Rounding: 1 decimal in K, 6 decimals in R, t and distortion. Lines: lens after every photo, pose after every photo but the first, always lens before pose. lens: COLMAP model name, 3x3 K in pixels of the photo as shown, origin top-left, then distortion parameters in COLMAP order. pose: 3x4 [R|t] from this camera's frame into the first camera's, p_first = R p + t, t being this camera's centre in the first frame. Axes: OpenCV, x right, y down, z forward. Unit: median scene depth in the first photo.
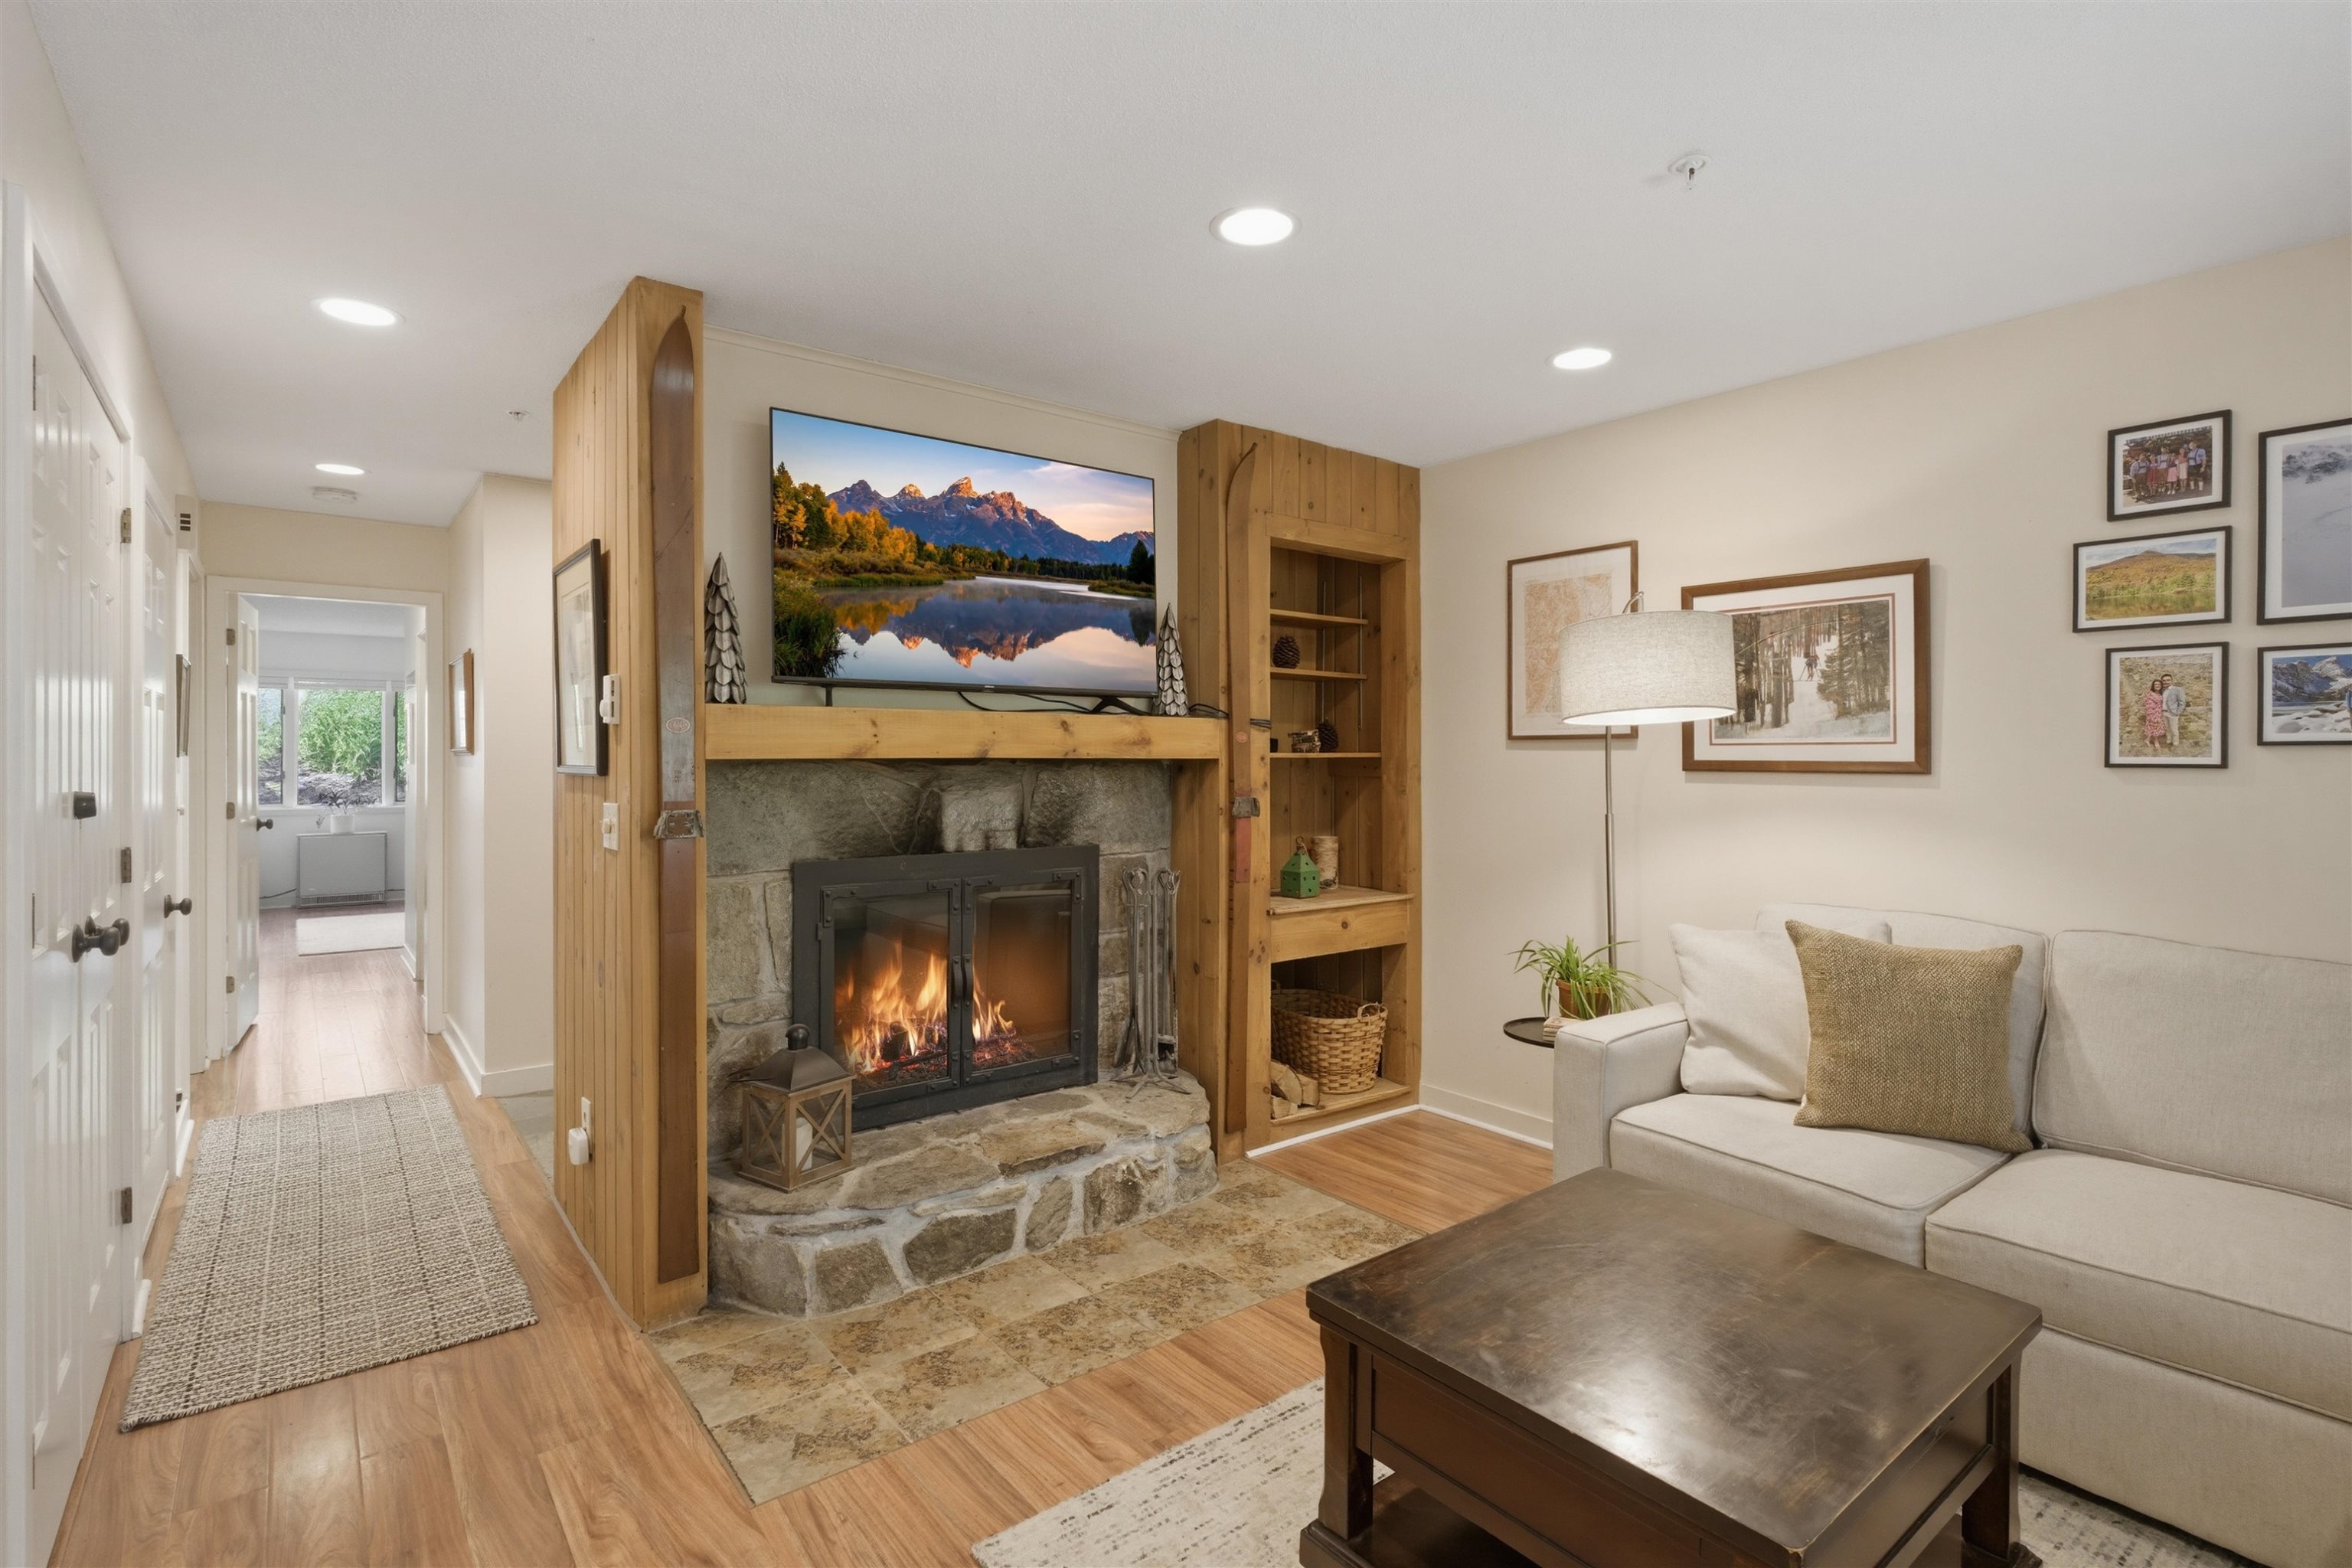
lens RADIAL K [[1125.6, 0, 1184.0], [0, 1125.6, 771.3], [0, 0, 1]] dist [-0.022961, 0.003447]
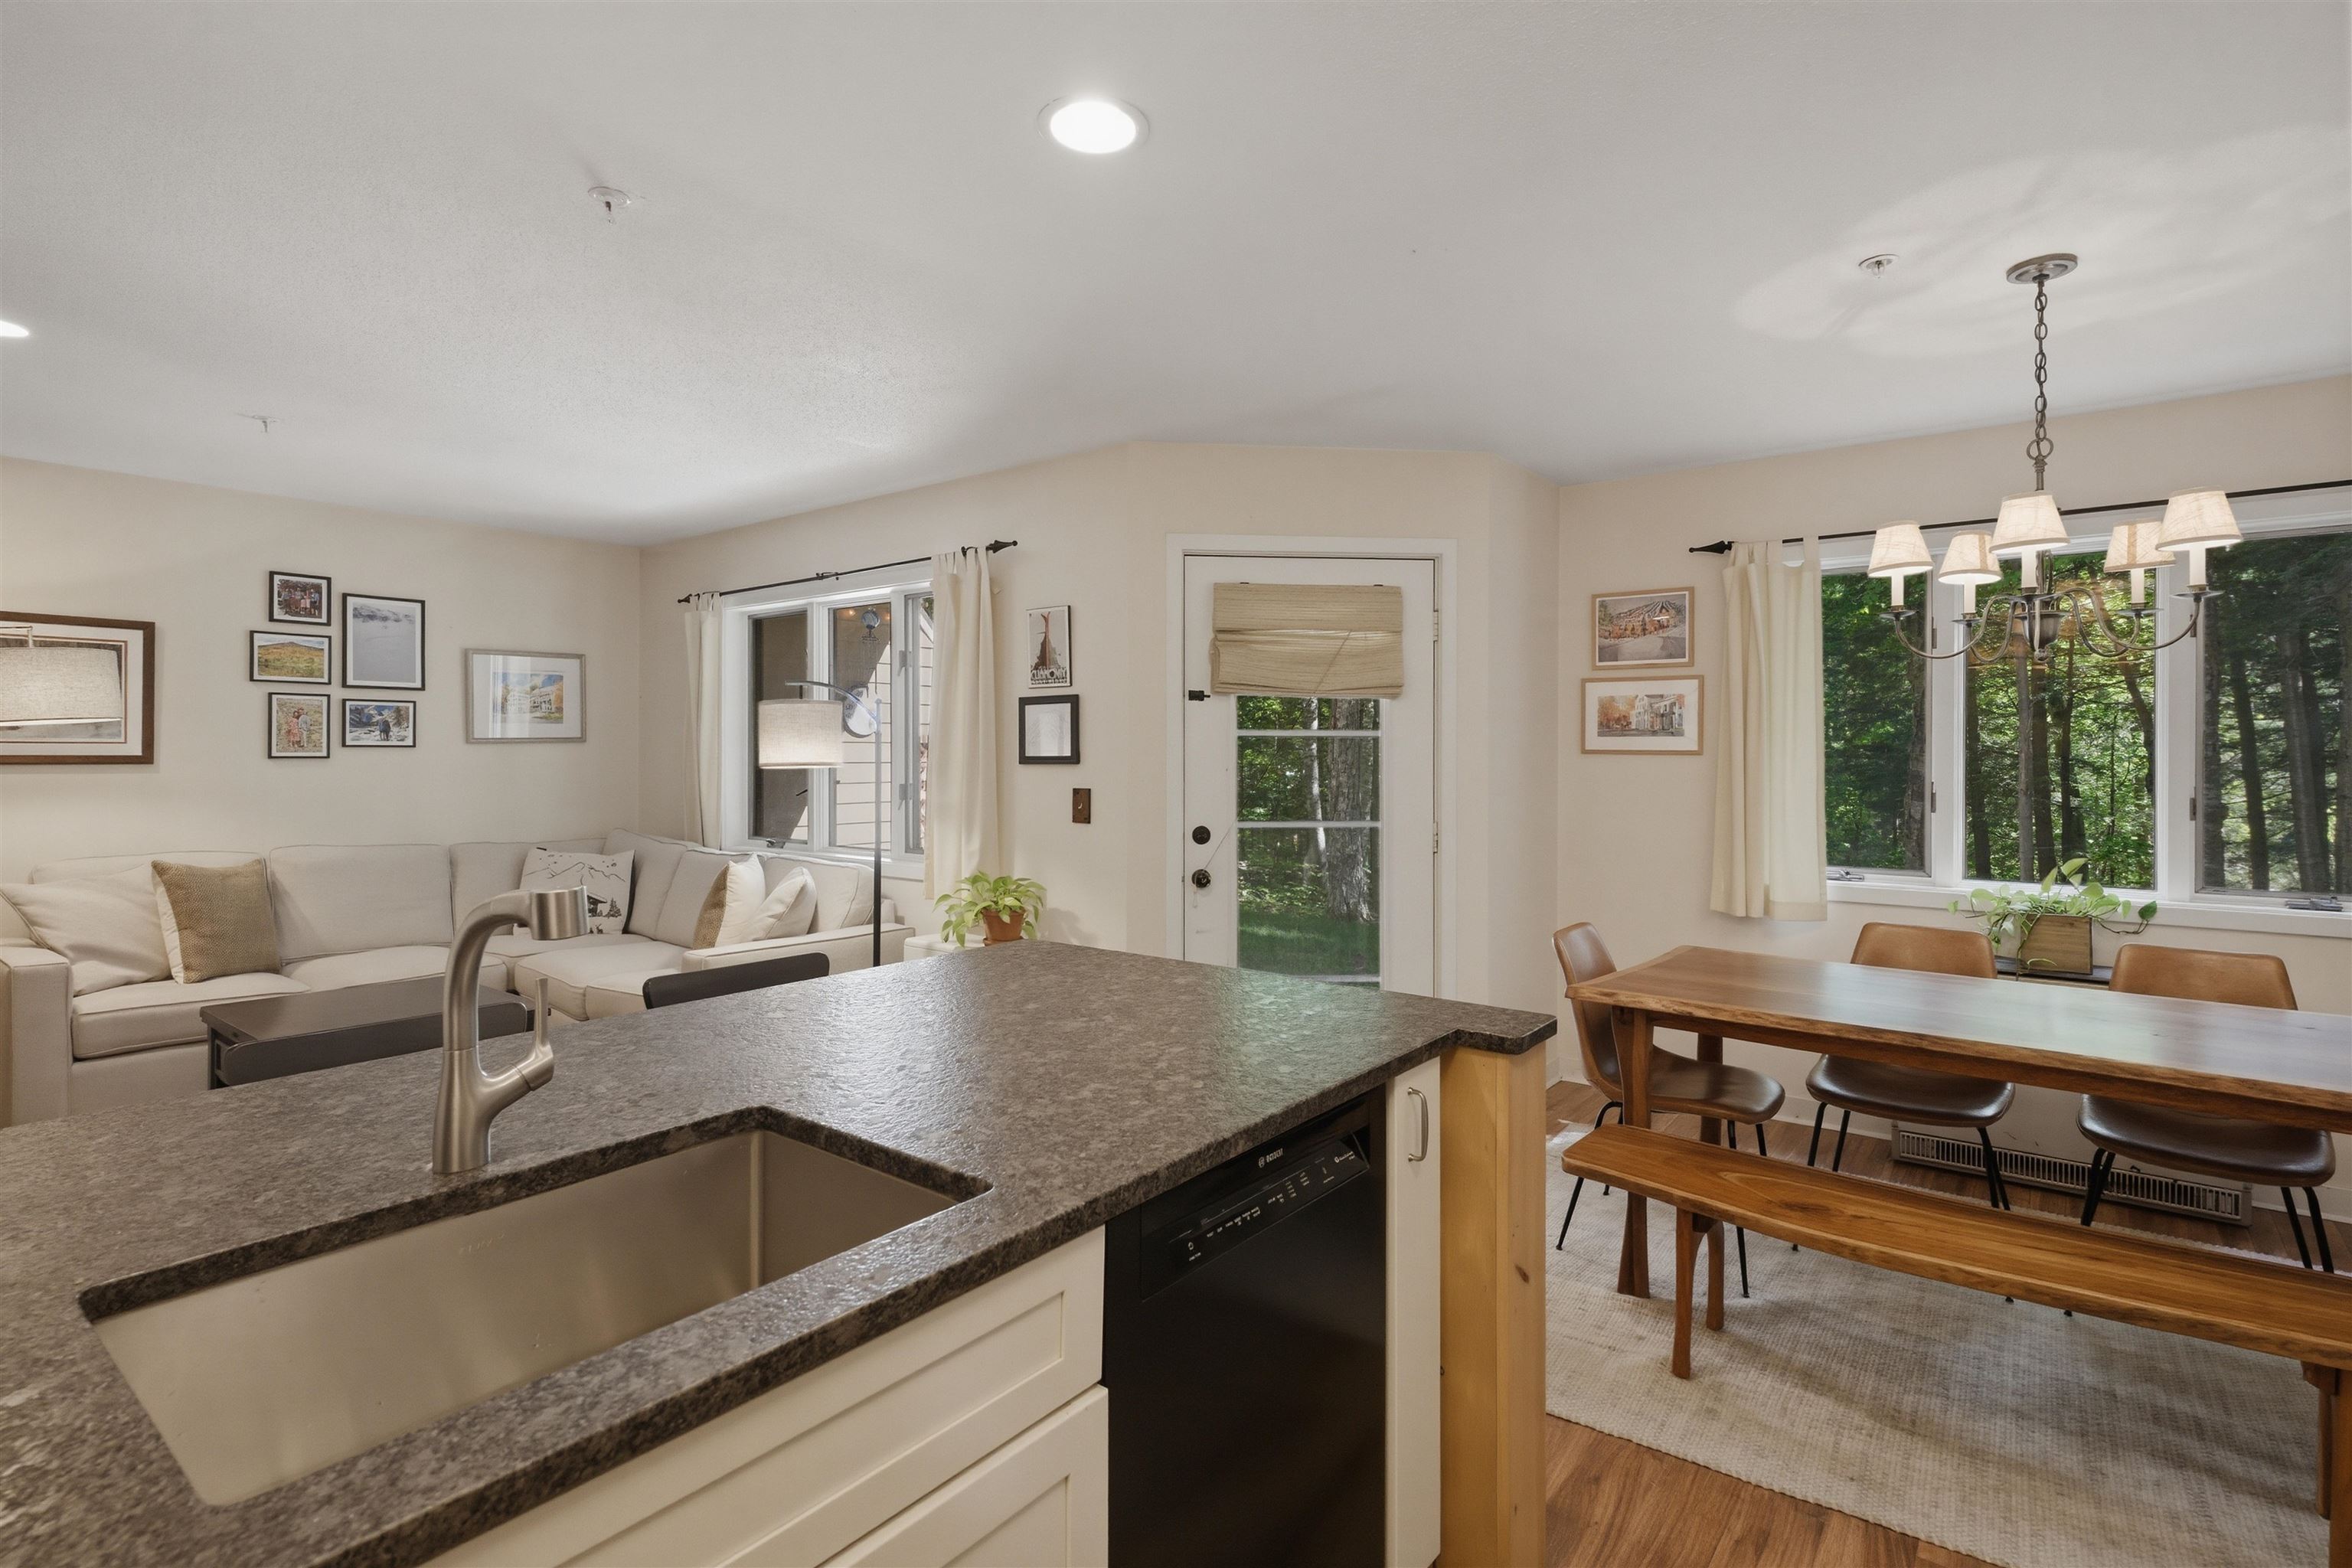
lens RADIAL K [[1125.6, 0, 1175.4], [0, 1125.6, 767.2], [0, 0, 1]] dist [-0.022961, 0.003447]
pose [[-0.241109, -0.012382, 0.970419, -0.963492], [0.007680, 0.999863, 0.014666, -0.003476], [-0.970468, 0.010989, -0.240981, 0.009046]]
